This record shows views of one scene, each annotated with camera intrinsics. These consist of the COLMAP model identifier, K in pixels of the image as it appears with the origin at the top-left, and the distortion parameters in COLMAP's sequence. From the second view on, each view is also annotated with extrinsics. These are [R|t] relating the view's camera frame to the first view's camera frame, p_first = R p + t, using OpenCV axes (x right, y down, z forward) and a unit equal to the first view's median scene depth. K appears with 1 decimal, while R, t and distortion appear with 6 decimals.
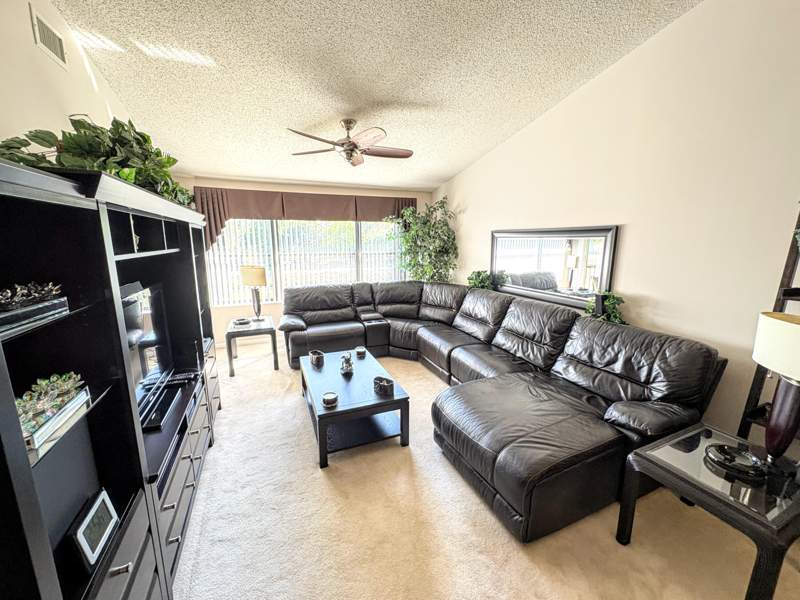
lens RADIAL K [[318.9, 0, 400.0], [0, 318.9, 300.0], [0, 0, 1]] dist [-0.000238, 0.000131]
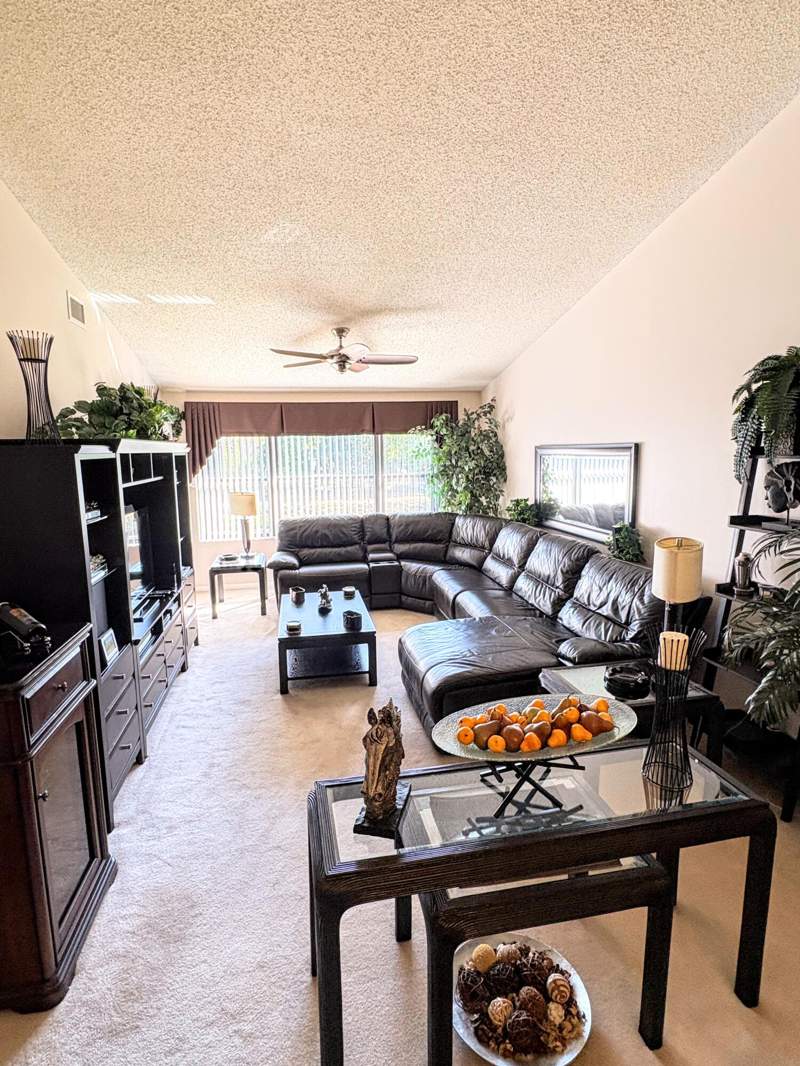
lens RADIAL K [[557.0, 0, 400.0], [0, 557.0, 533.0], [0, 0, 1]] dist [-0.001525, -0.001088]
pose [[0.976661, 0.015707, -0.214213, 0.269619], [-0.023464, 0.999156, -0.033715, 0.041963], [0.213502, 0.037955, 0.976205, -0.359185]]
